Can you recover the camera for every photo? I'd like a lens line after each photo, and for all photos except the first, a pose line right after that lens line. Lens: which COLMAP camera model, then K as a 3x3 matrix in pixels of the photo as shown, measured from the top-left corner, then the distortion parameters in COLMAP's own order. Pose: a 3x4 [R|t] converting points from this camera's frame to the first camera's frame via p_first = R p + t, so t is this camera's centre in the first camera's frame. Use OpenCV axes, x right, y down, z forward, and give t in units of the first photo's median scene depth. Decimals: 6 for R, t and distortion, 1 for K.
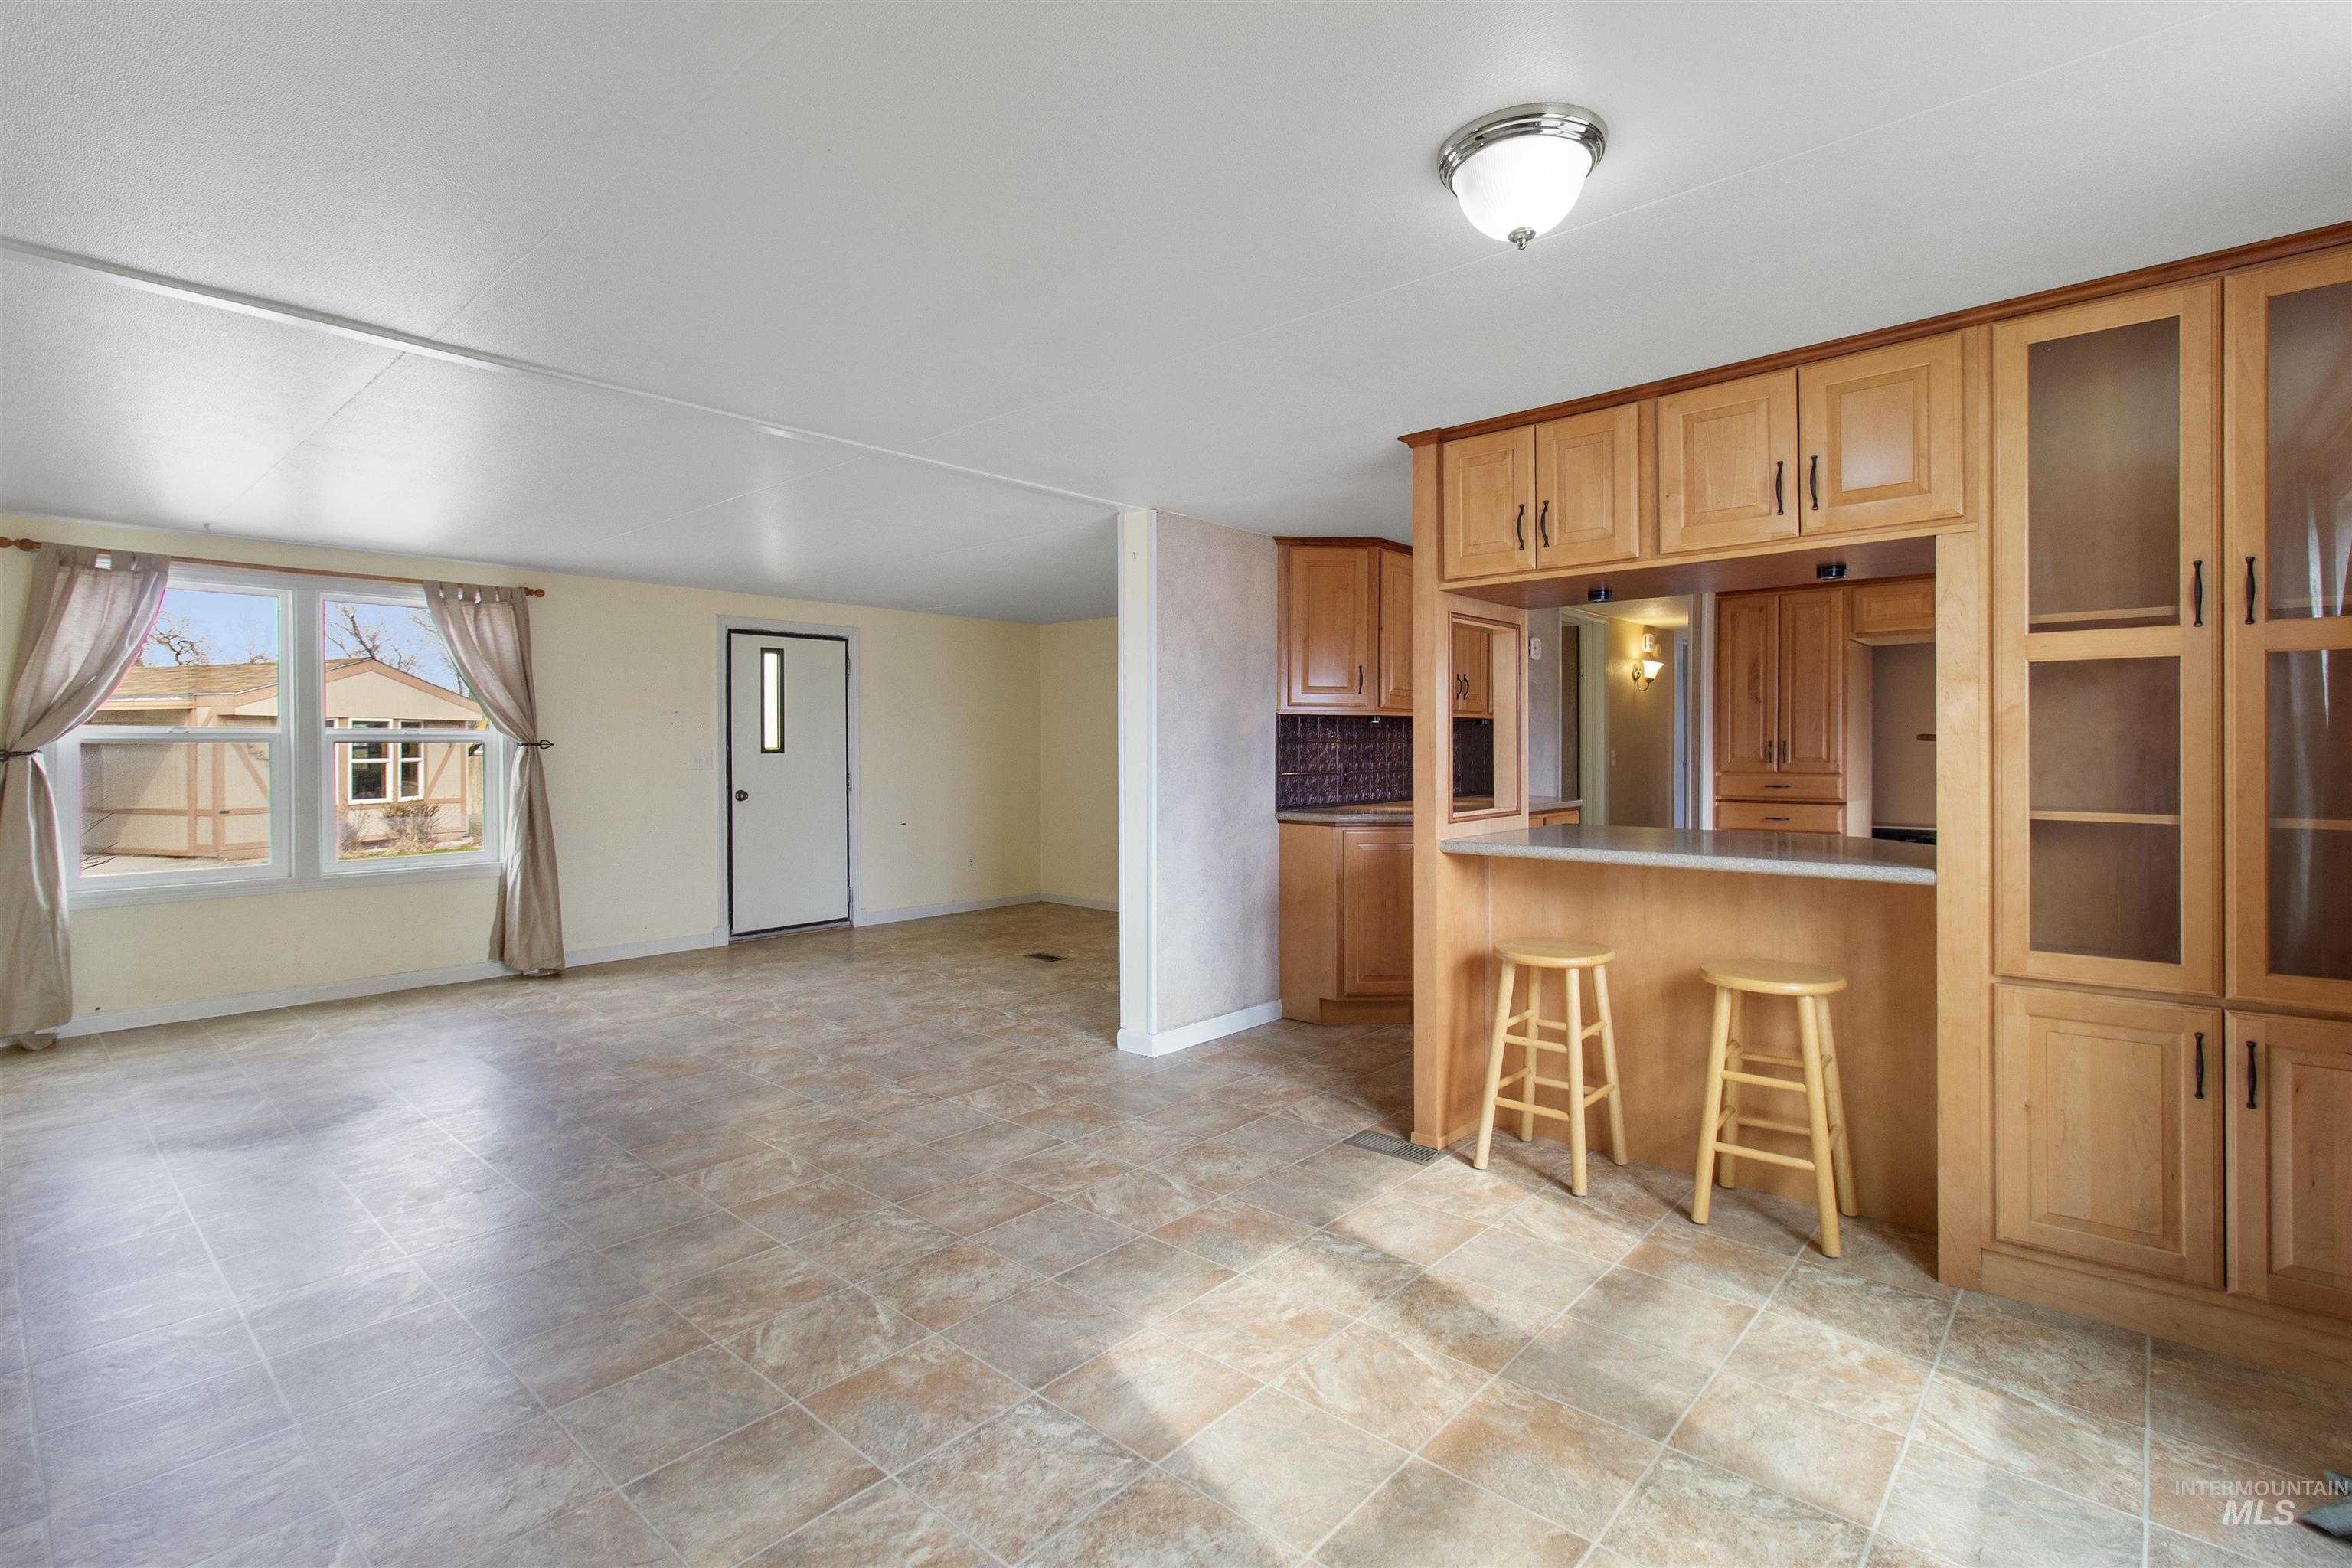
lens RADIAL K [[1089.6, 0, 1186.5], [0, 1089.6, 752.1], [0, 0, 1]] dist [0.000340, -0.000655]
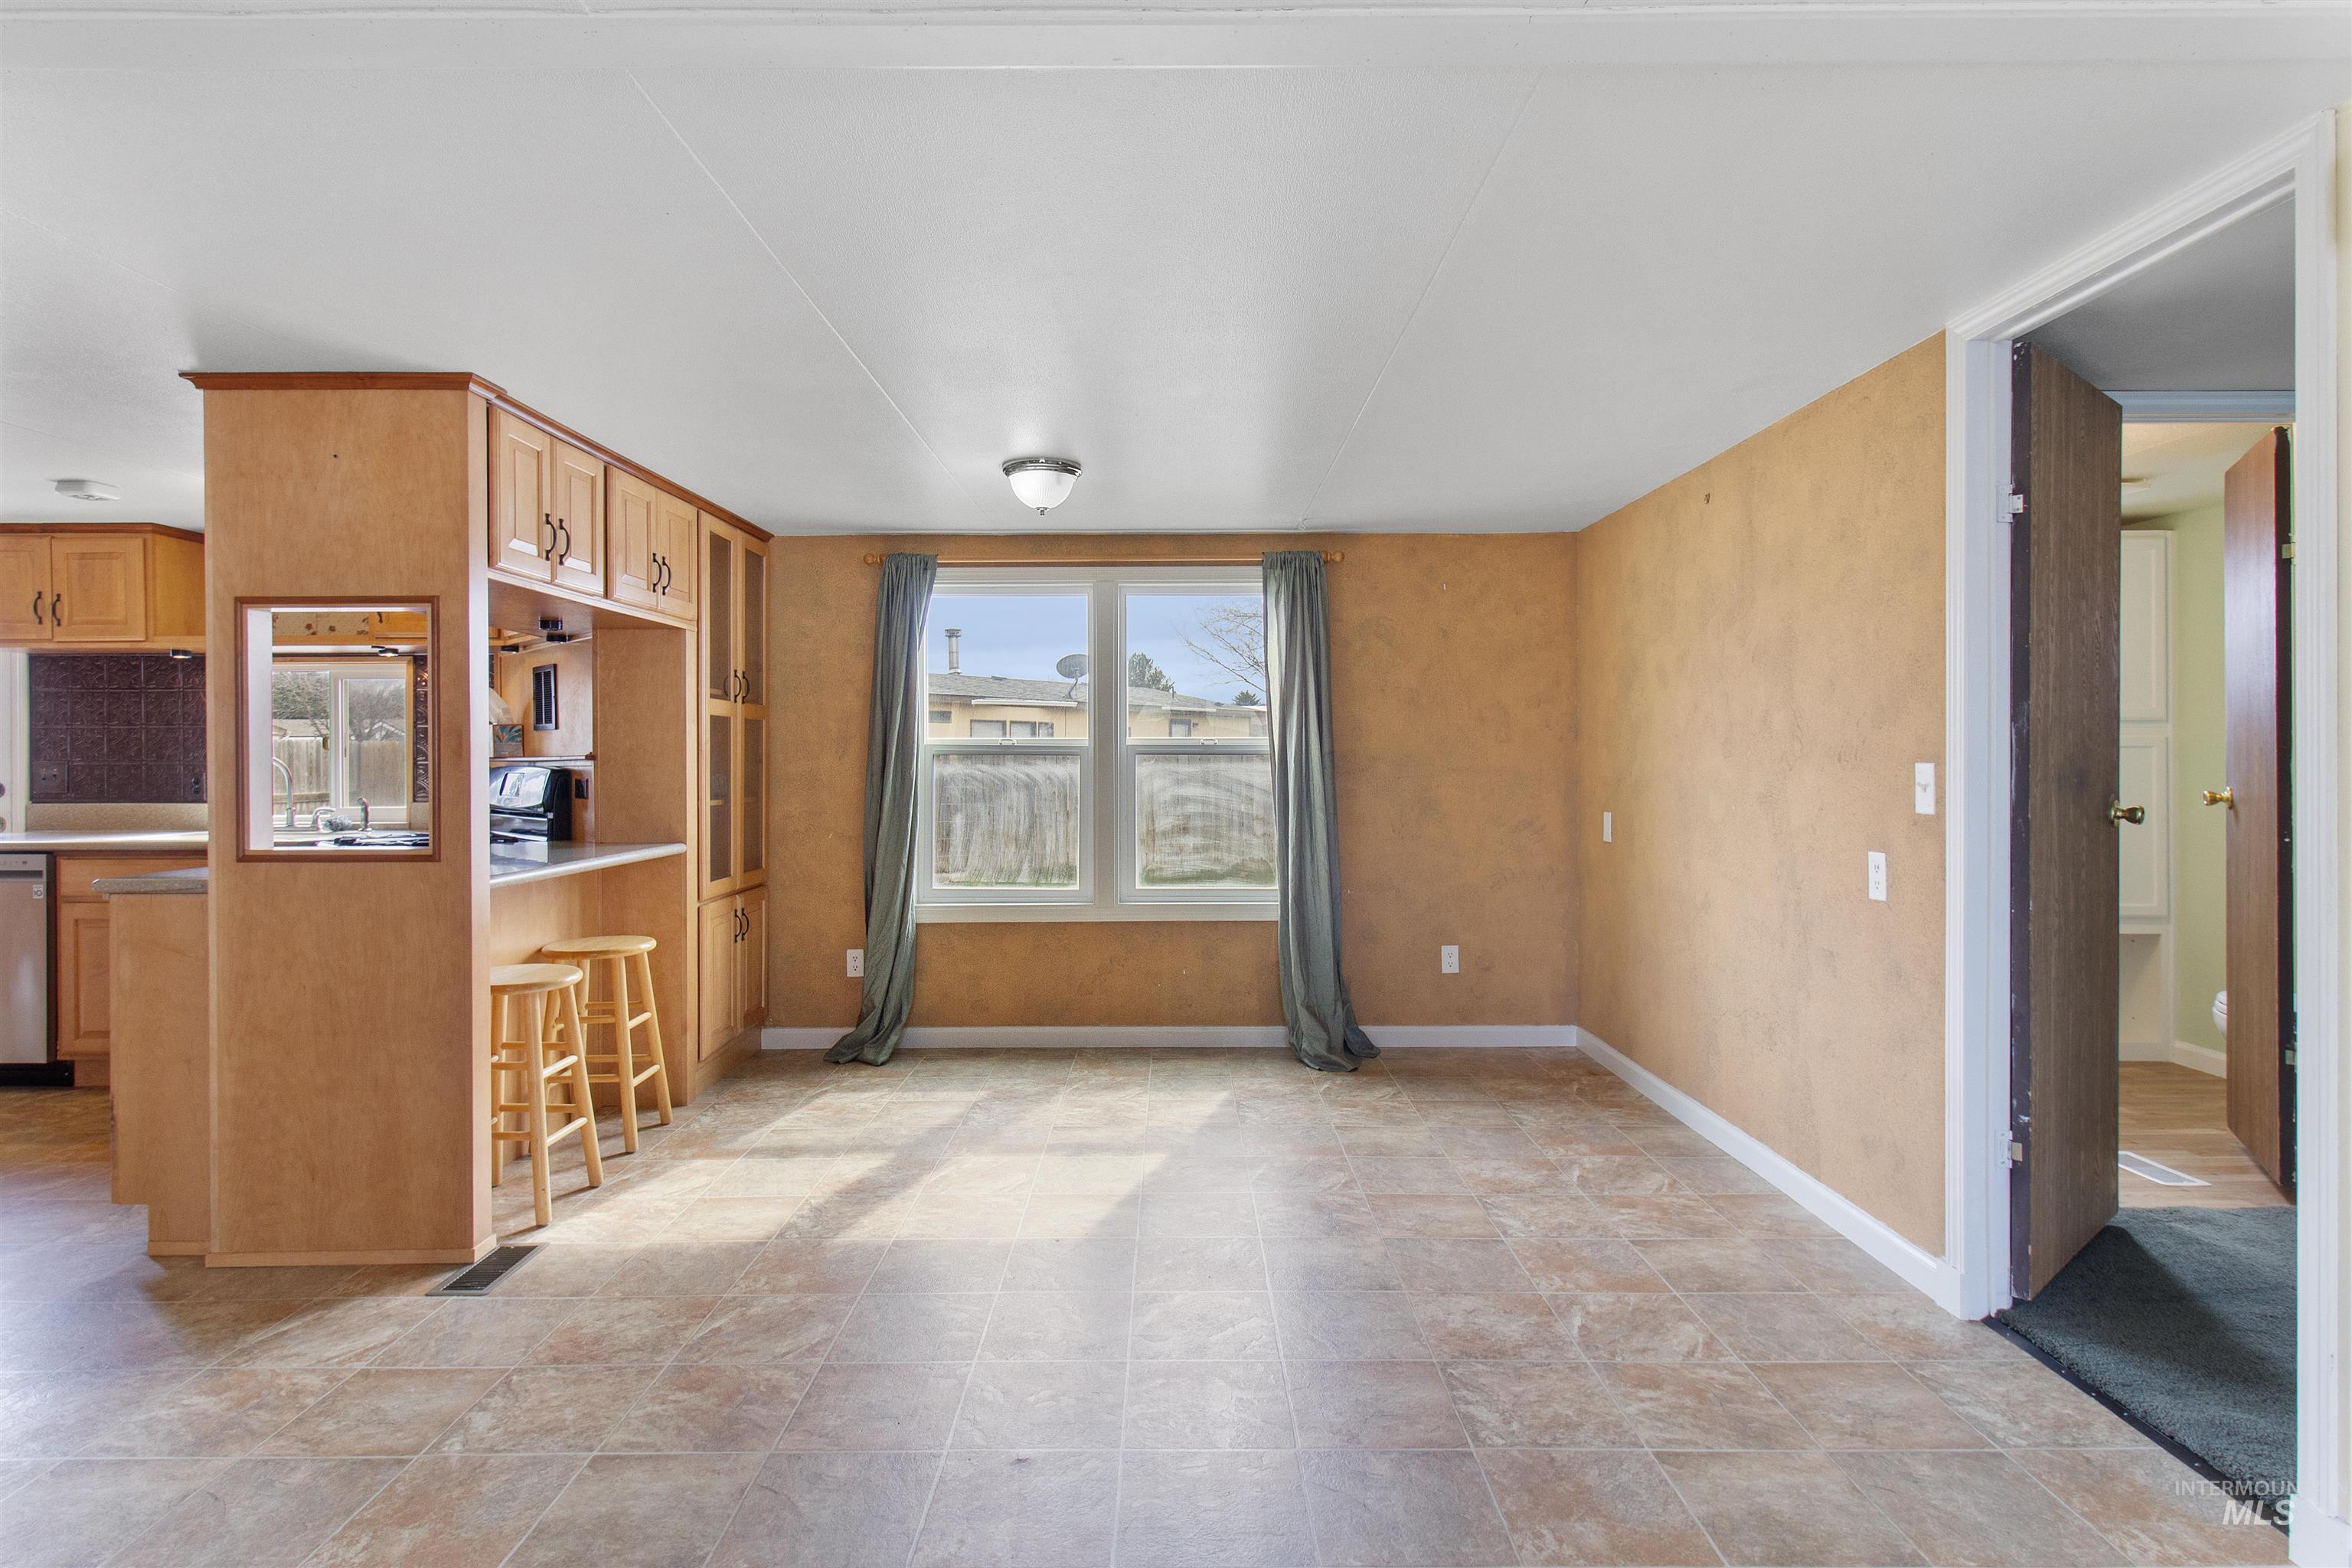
lens RADIAL K [[1204.5, 0, 1173.0], [0, 1204.5, 764.9], [0, 0, 1]] dist [0.003957, 0.001014]
pose [[-0.662925, 0.000709, 0.748685, -0.788359], [0.008215, 0.999946, 0.006327, -0.006583], [-0.748641, 0.010345, -0.662895, 1.191462]]
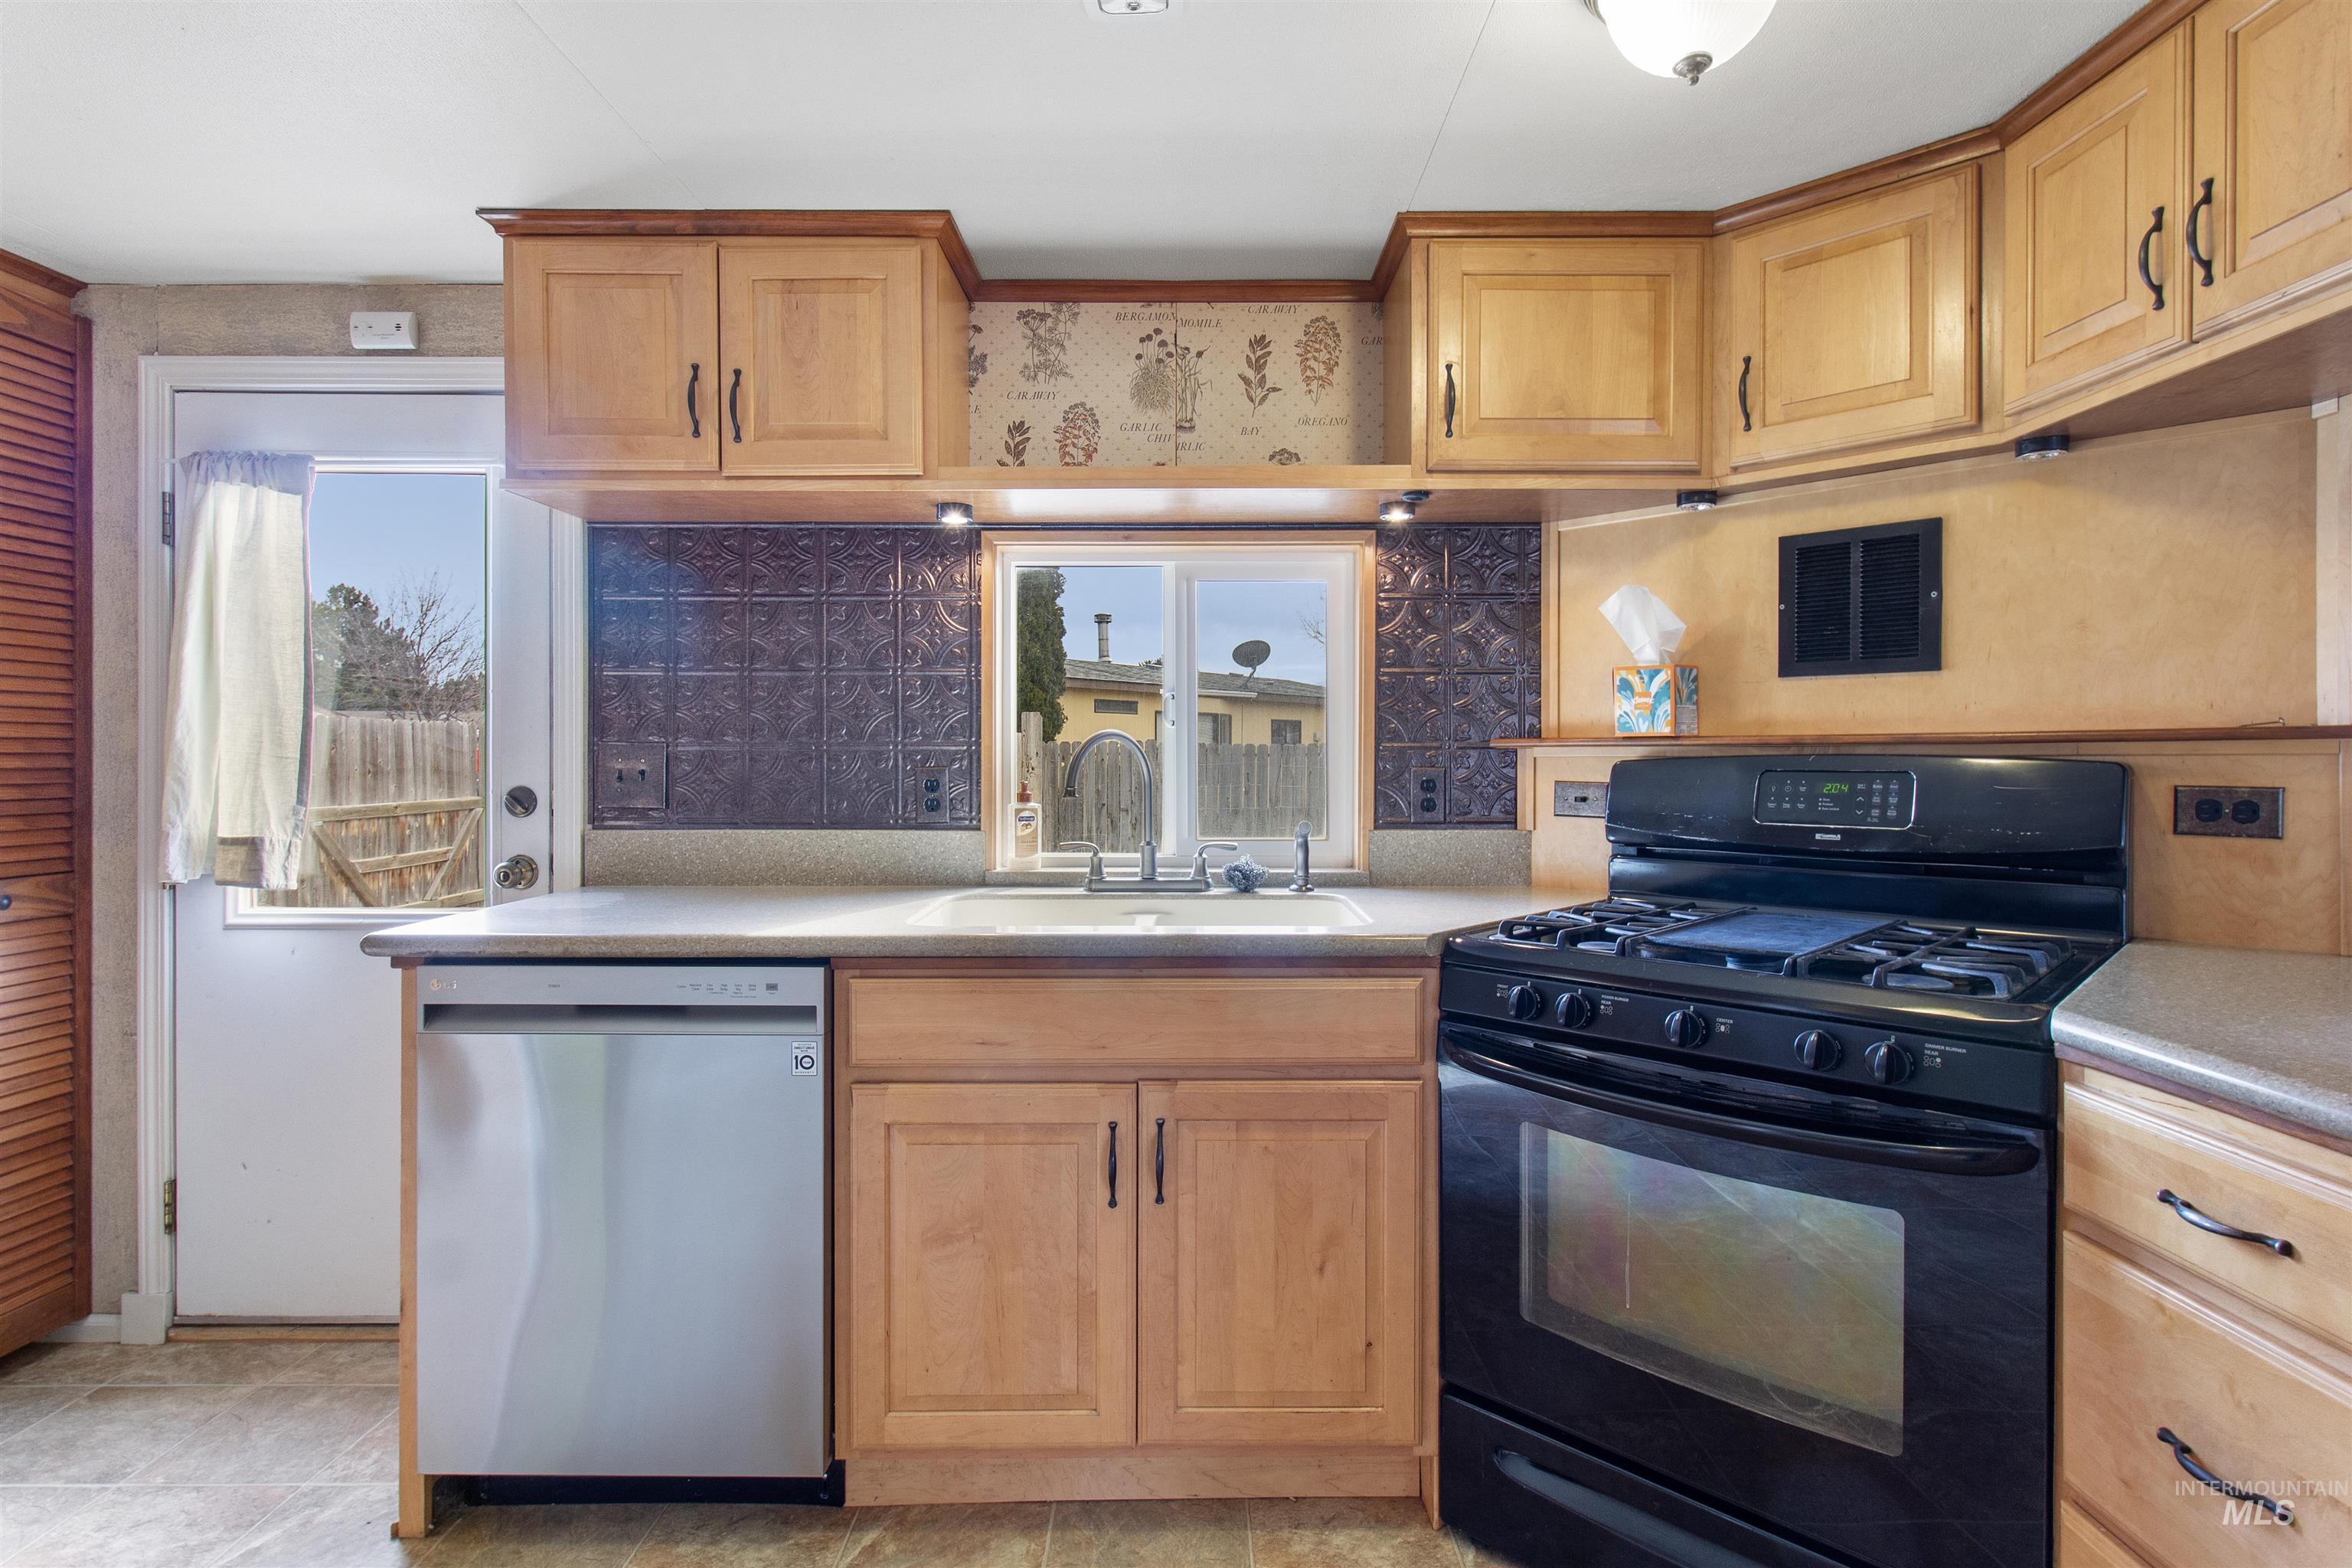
lens RADIAL K [[1175.9, 0, 1184.2], [0, 1175.9, 762.5], [0, 0, 1]] dist [0.001674, 0.000444]
pose [[-0.665200, -0.002383, 0.746662, 0.526817], [0.004143, 0.999968, 0.006883, -0.004304], [-0.746654, 0.007672, -0.665169, 1.468390]]
